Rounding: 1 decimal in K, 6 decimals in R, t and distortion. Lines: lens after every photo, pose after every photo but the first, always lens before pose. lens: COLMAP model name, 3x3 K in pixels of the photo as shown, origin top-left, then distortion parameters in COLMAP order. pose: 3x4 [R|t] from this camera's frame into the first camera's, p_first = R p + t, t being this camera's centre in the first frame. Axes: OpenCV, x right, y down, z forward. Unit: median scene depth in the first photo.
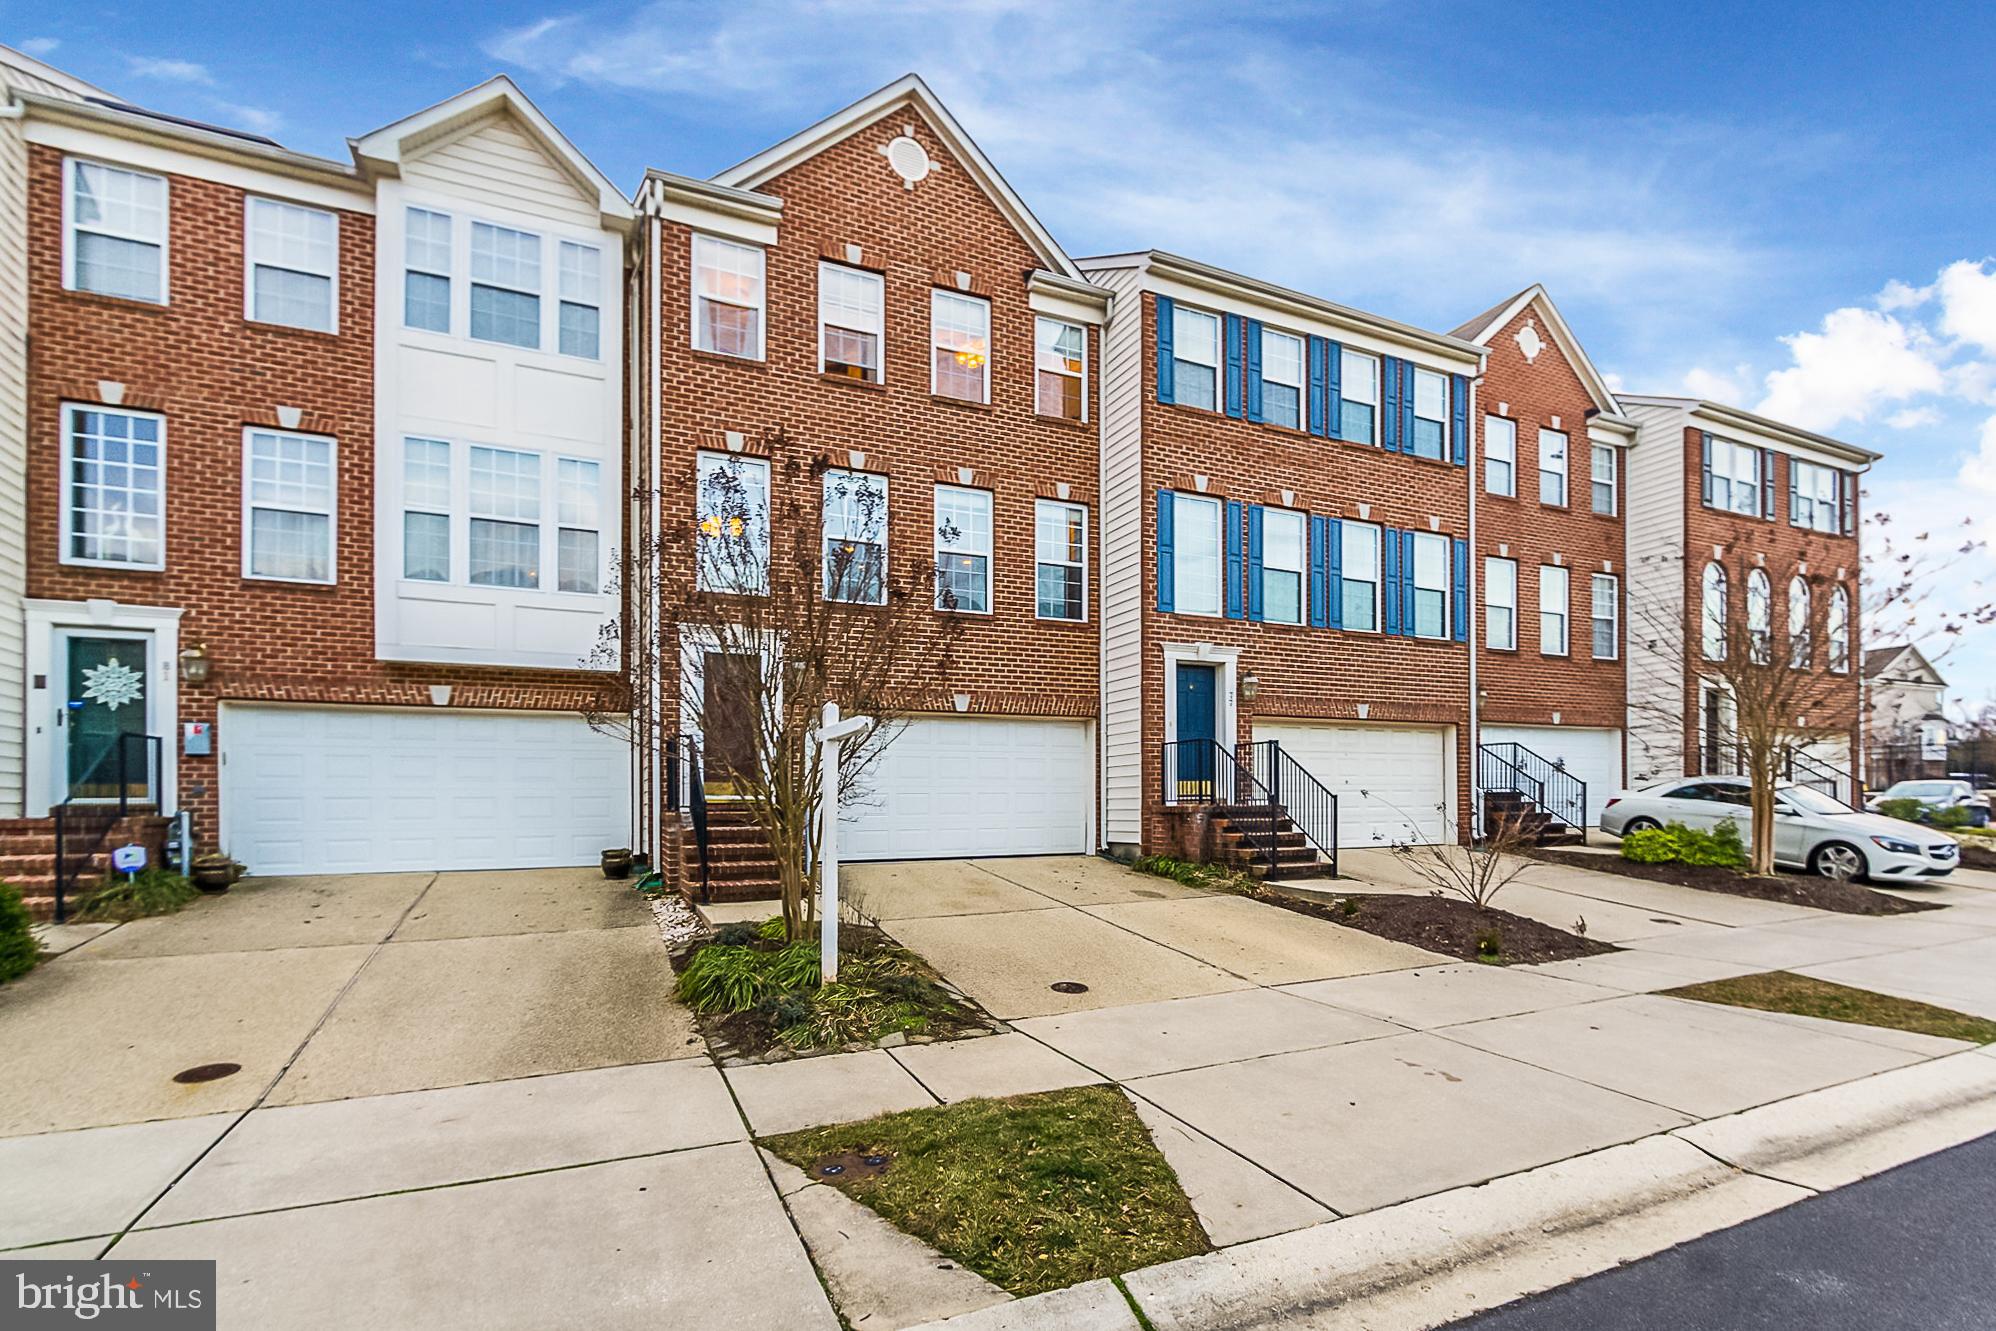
lens RADIAL K [[871.8, 0, 923.2], [0, 871.8, 689.5], [0, 0, 1]] dist [-0.005231, -0.000289]
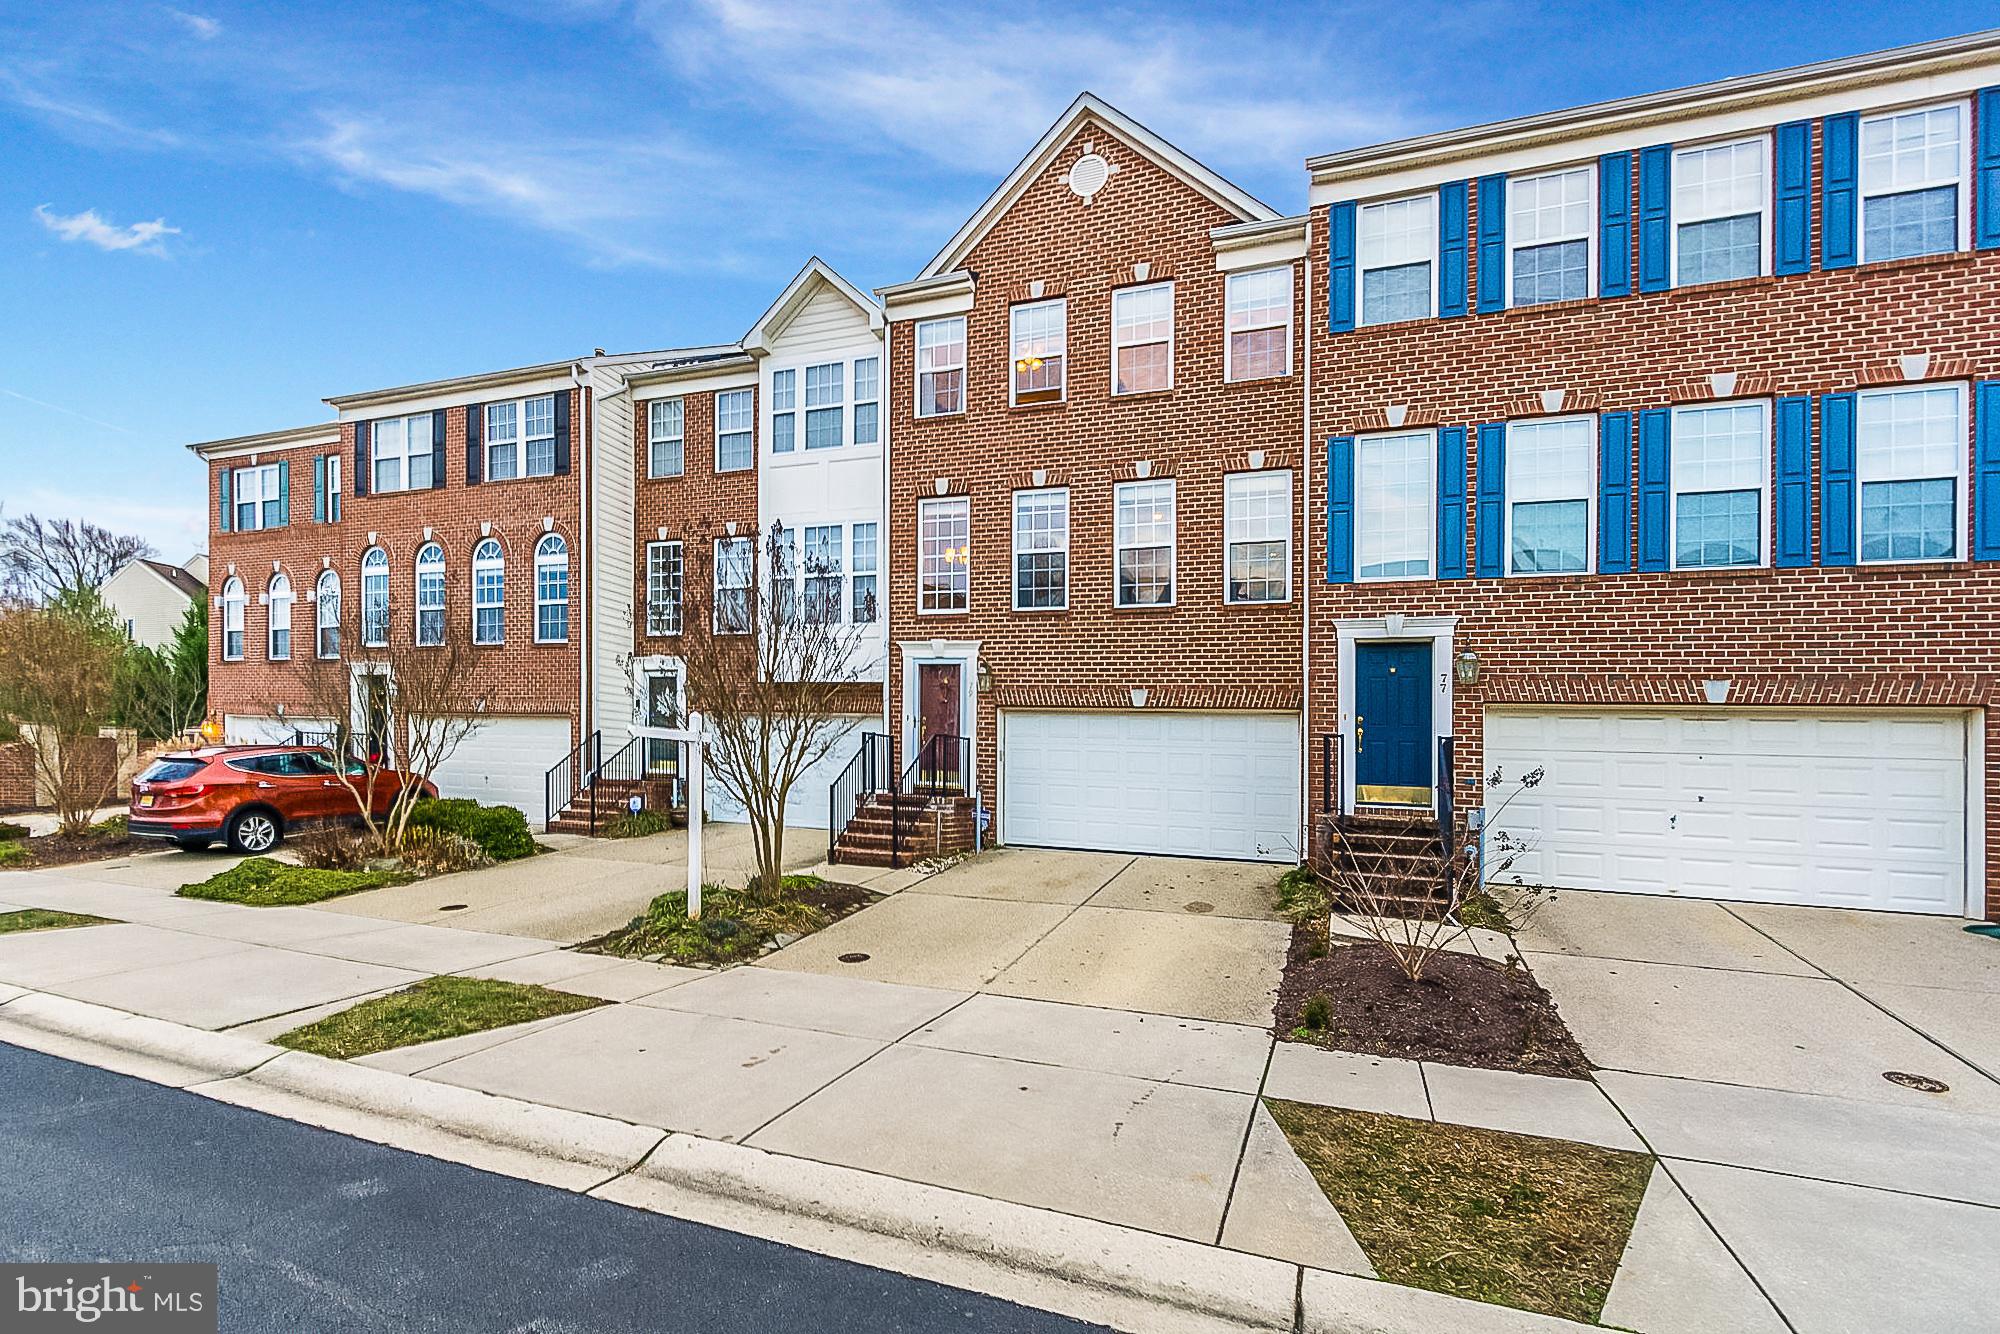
lens RADIAL K [[879.5, 0, 992.6], [0, 879.5, 664.6], [0, 0, 1]] dist [-0.001297, -0.000140]
pose [[0.732823, -0.052505, -0.678391, 0.625313], [0.044367, 0.998584, -0.029360, -0.000150], [0.678972, -0.008583, 0.734114, 0.157371]]
